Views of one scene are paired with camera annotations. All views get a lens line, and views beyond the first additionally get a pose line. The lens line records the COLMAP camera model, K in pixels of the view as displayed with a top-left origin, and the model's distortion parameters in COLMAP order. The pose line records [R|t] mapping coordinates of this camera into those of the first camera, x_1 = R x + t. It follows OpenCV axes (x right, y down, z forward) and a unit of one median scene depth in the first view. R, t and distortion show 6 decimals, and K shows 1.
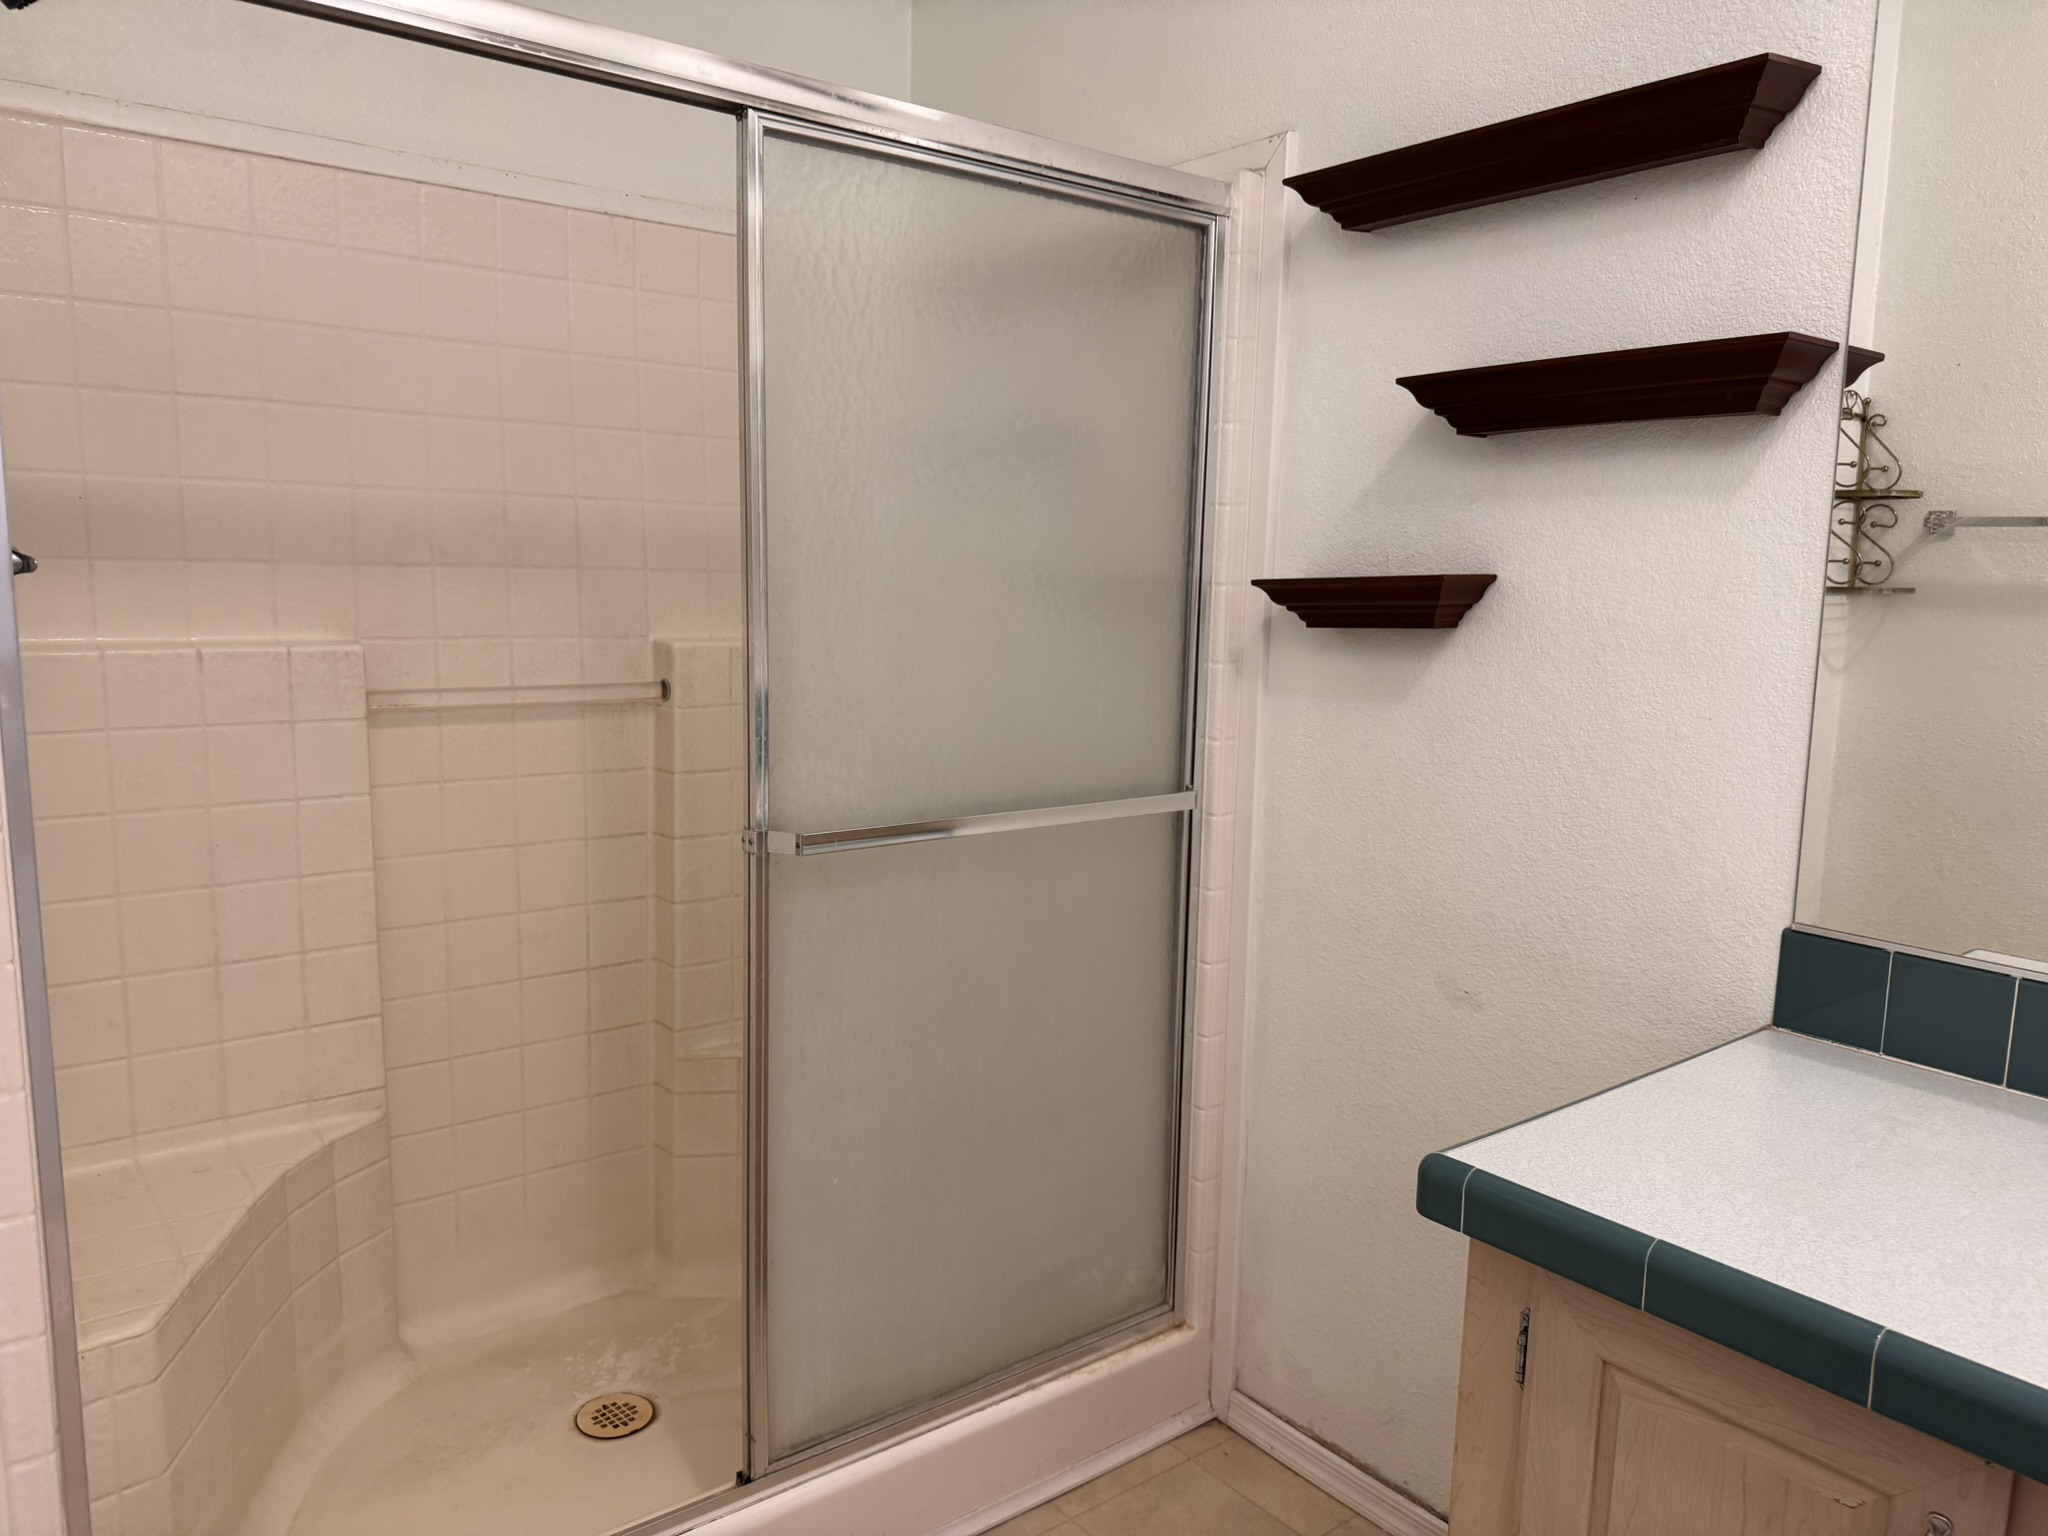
lens RADIAL K [[1452.0, 0, 1022.3], [0, 1452.0, 773.6], [0, 0, 1]] dist [0.067487, -0.067881]
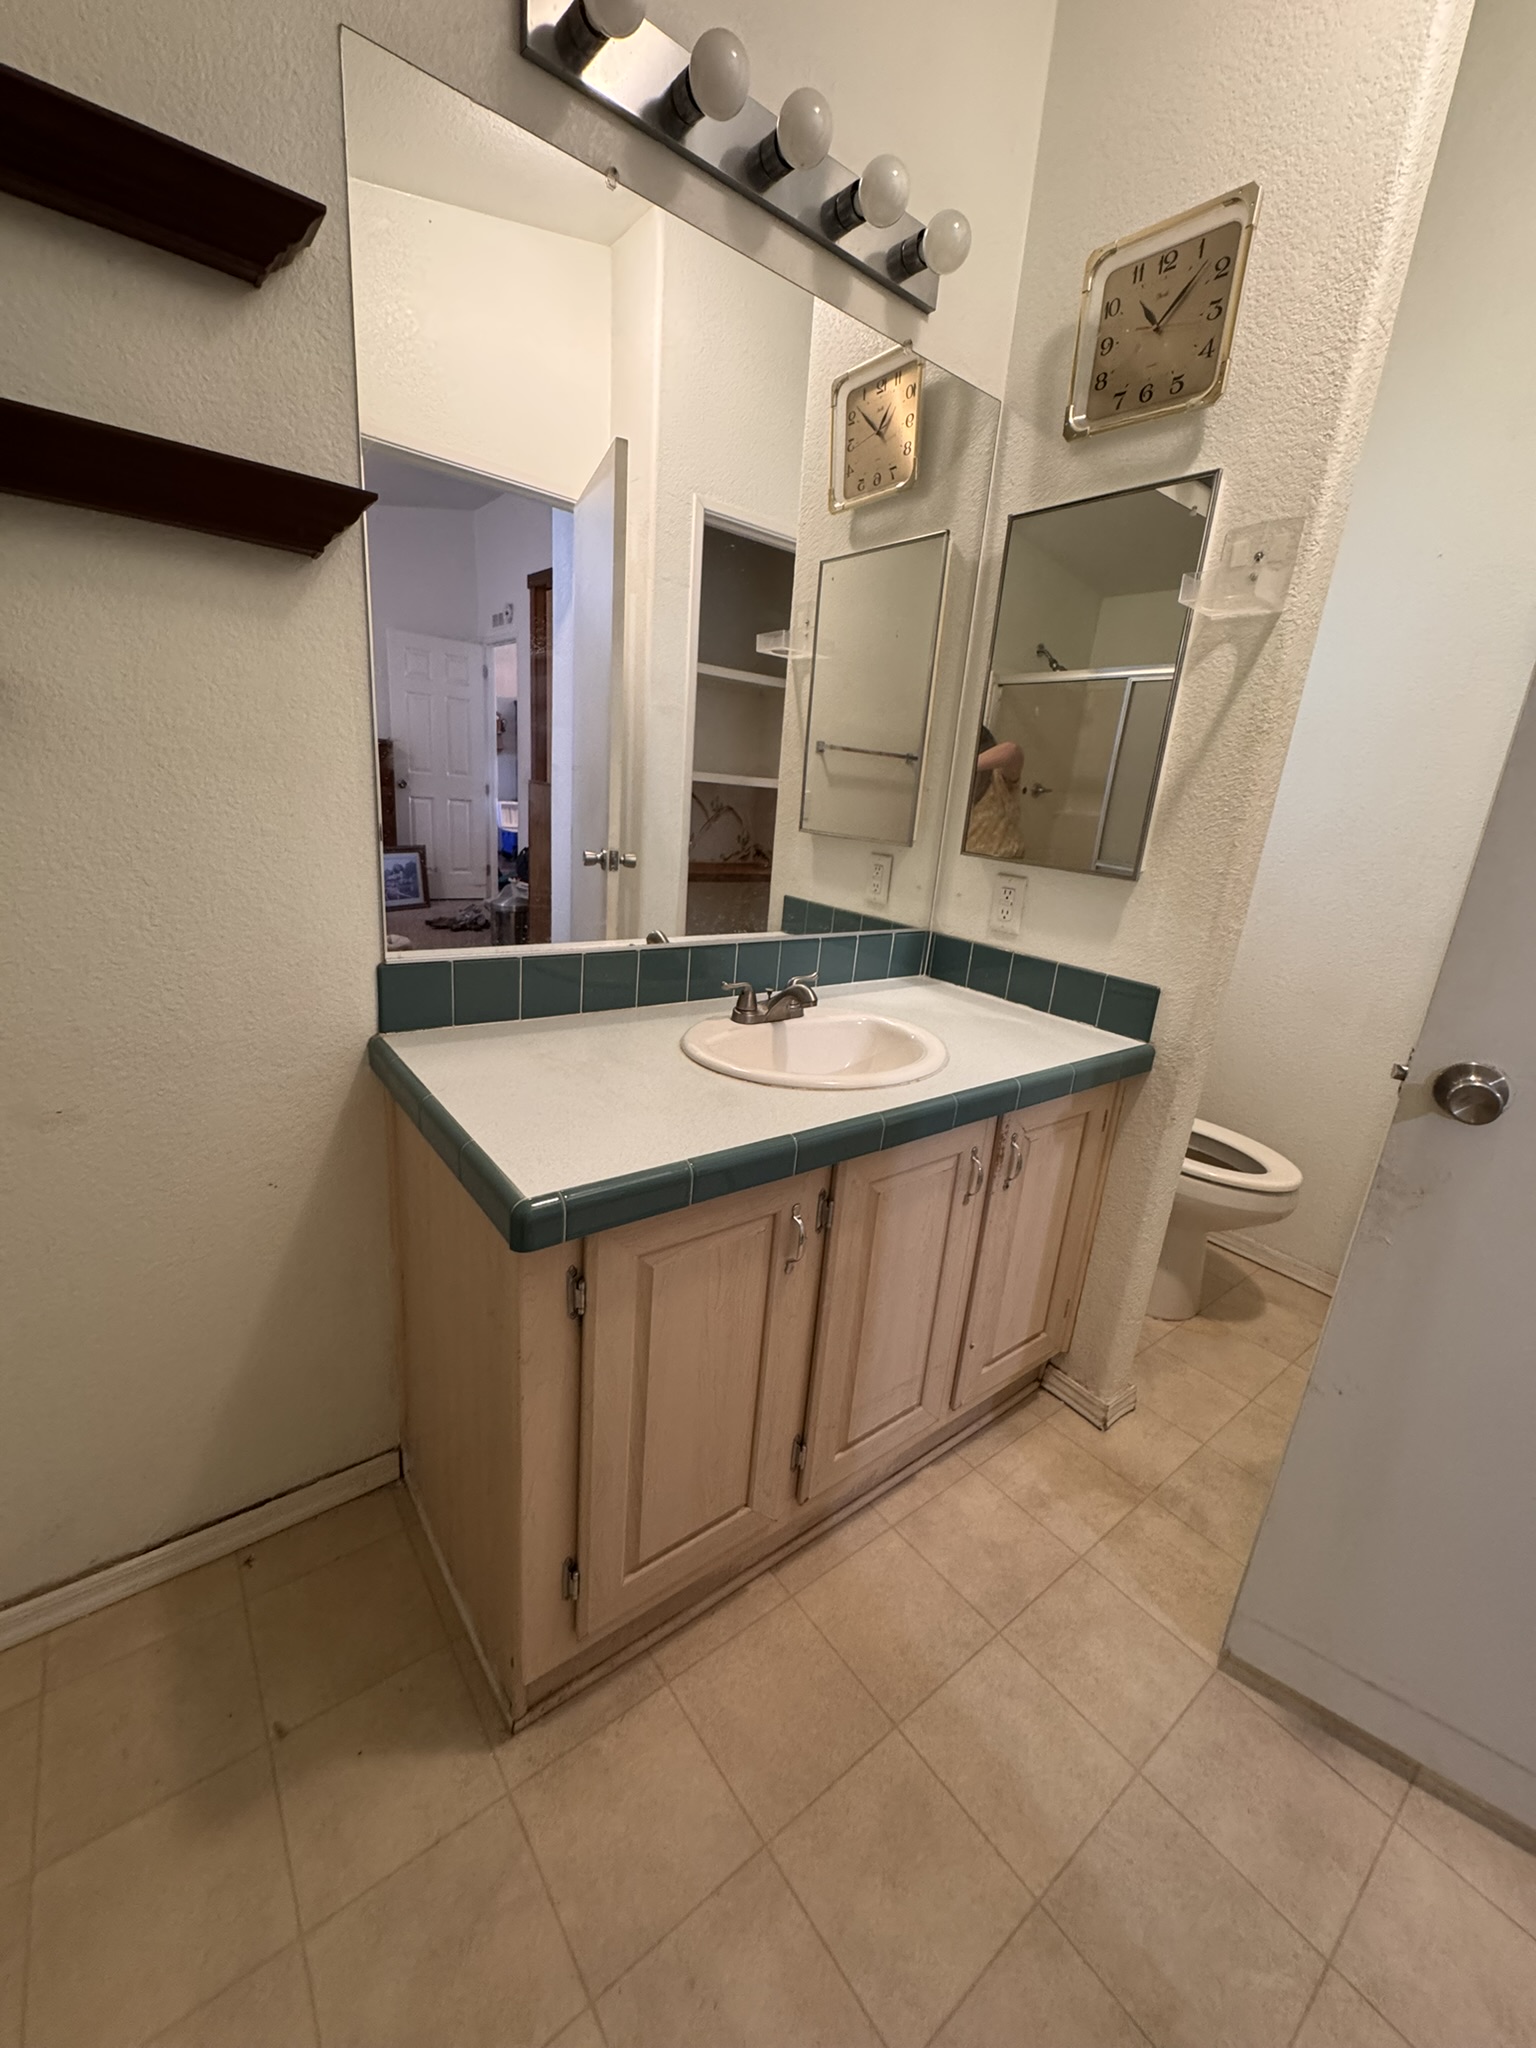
lens RADIAL K [[837.2, 0, 770.2], [0, 837.2, 1022.5], [0, 0, 1]] dist [0.010007, 0.000857]
pose [[0.012955, -0.299542, 0.953995, -0.261430], [0.058454, 0.952670, 0.298332, -0.060452], [-0.998206, 0.051900, 0.029851, 0.604032]]
